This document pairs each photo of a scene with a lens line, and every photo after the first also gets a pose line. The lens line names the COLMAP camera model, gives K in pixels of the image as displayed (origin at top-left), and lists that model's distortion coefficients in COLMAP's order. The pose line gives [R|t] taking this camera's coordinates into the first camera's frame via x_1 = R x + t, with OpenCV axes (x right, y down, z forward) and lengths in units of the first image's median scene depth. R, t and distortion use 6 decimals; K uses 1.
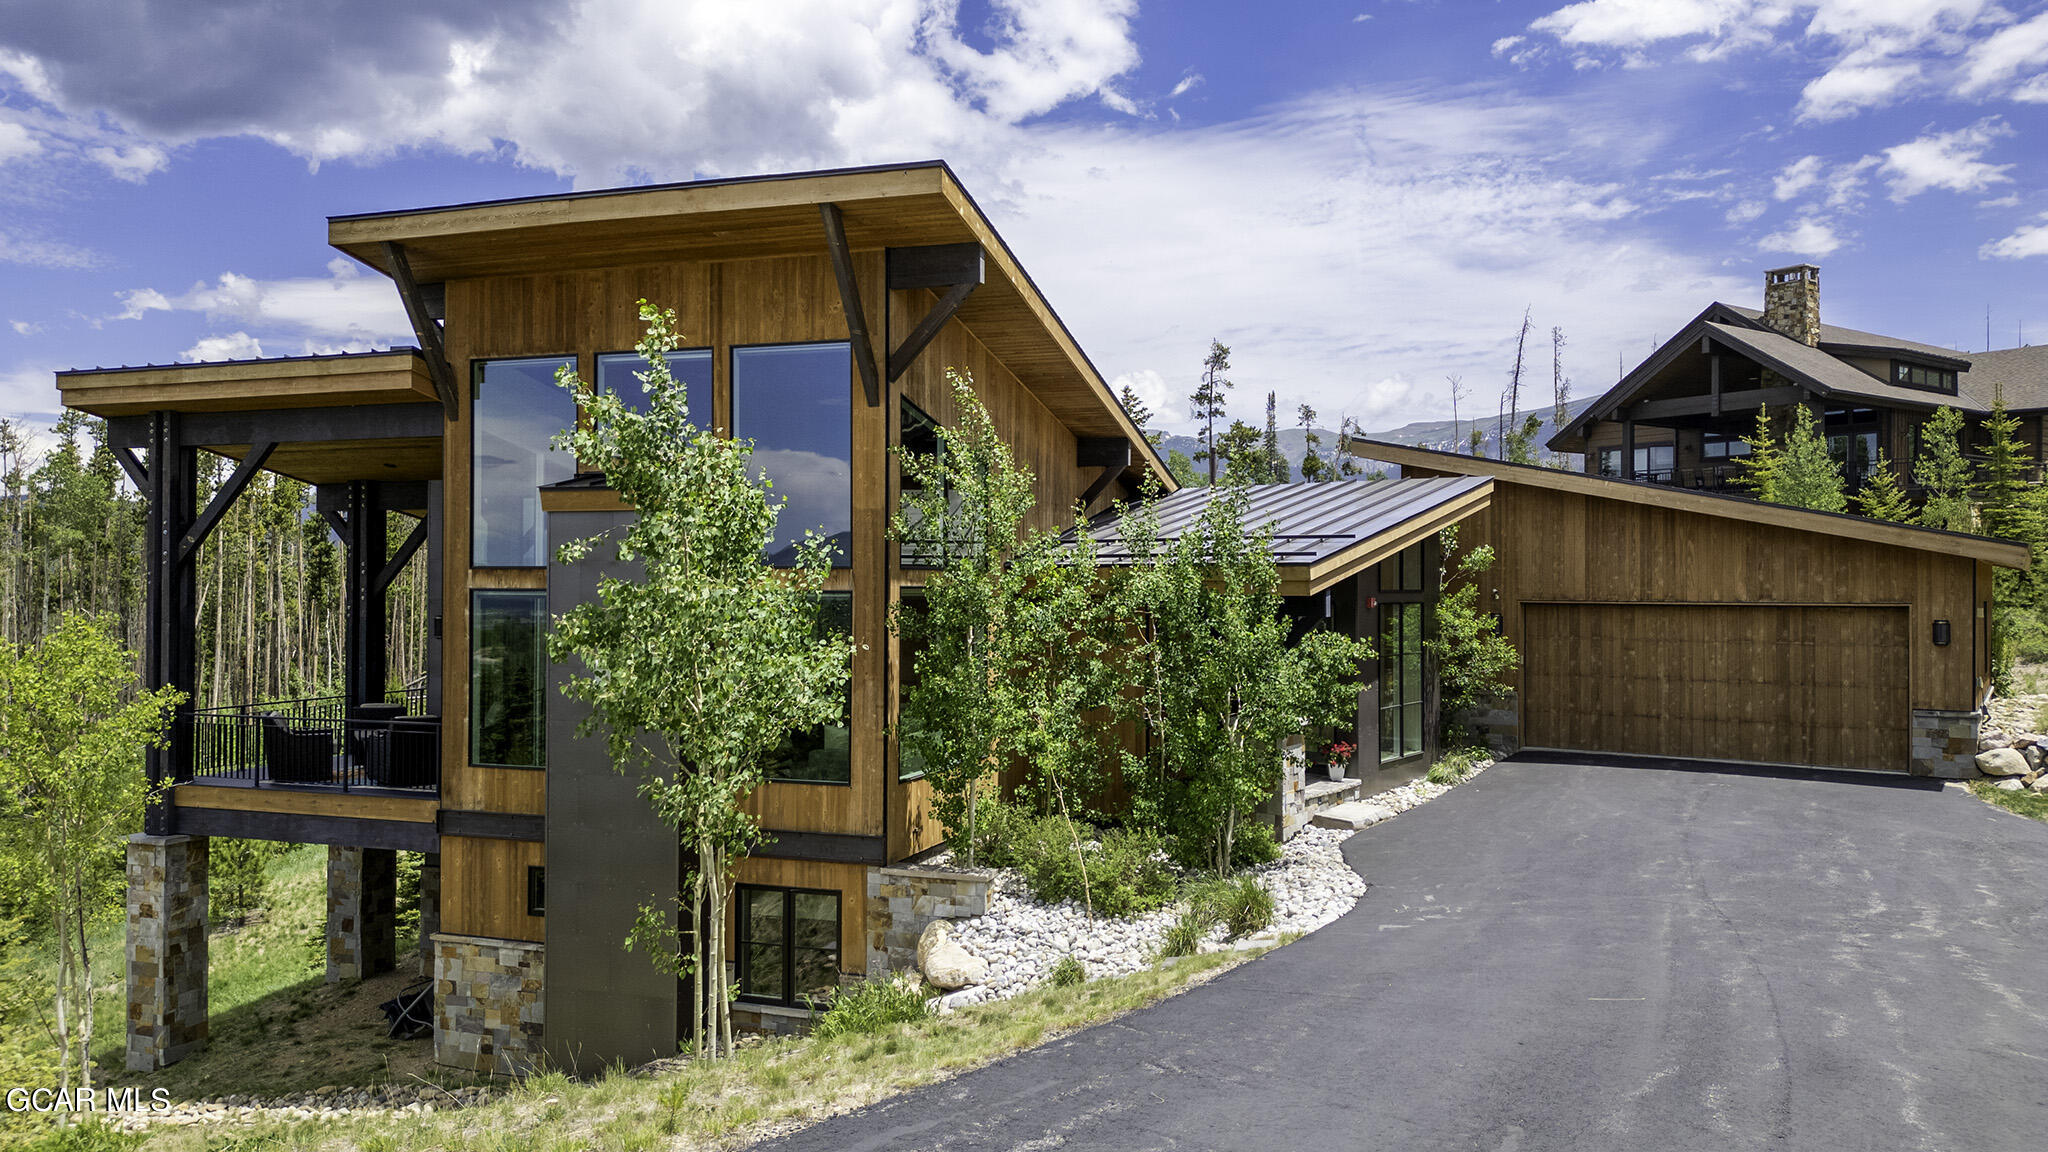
lens RADIAL K [[1515.5, 0, 1043.2], [0, 1515.5, 587.1], [0, 0, 1]] dist [0.054094, -0.055918]
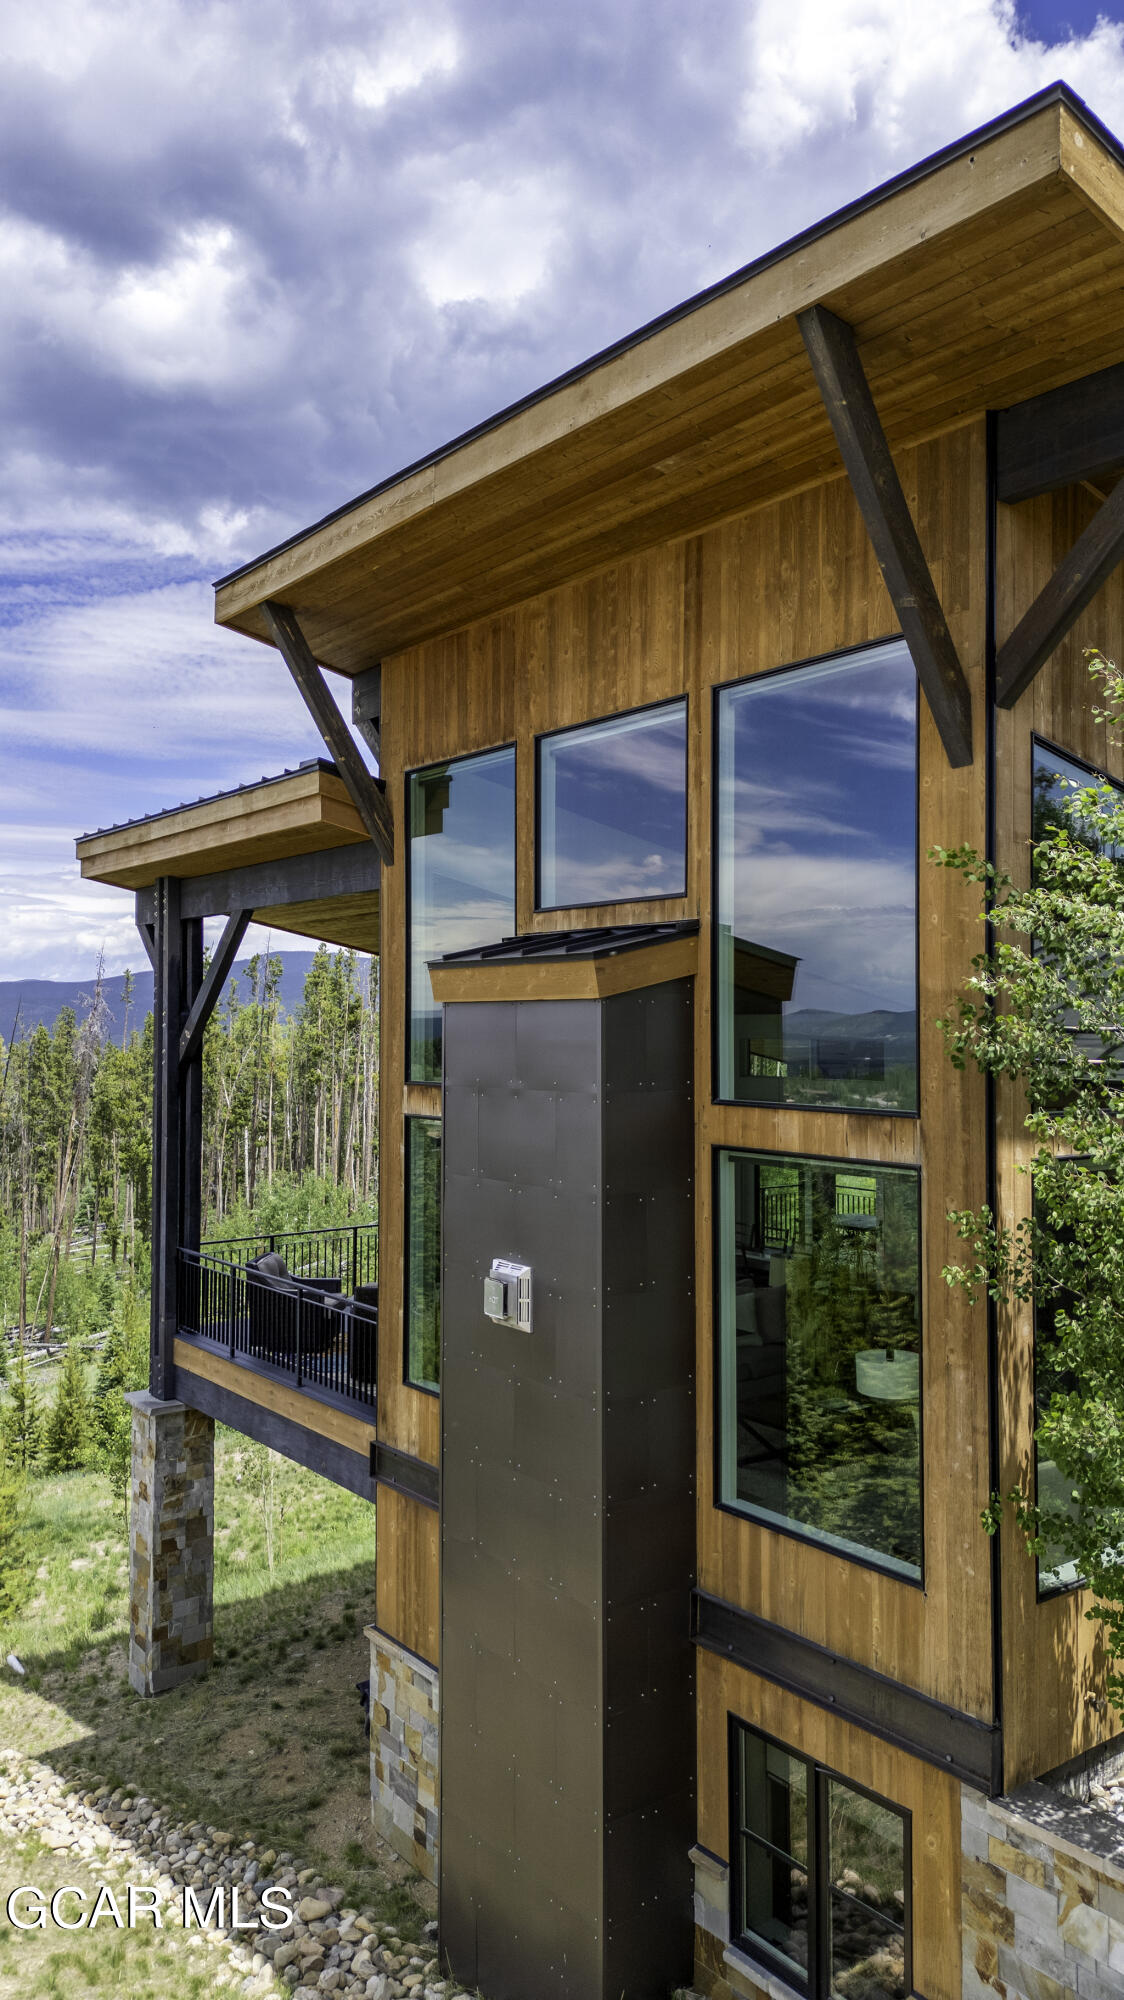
lens RADIAL K [[1480.0, 0, 512.4], [0, 1480.0, 1005.0], [0, 0, 1]] dist [0.054094, -0.055918]
pose [[0.837044, -0.012764, -0.546986, 0.018252], [0.001816, 0.999787, -0.020550, -0.036416], [0.547132, 0.016207, 0.836889, 0.525822]]
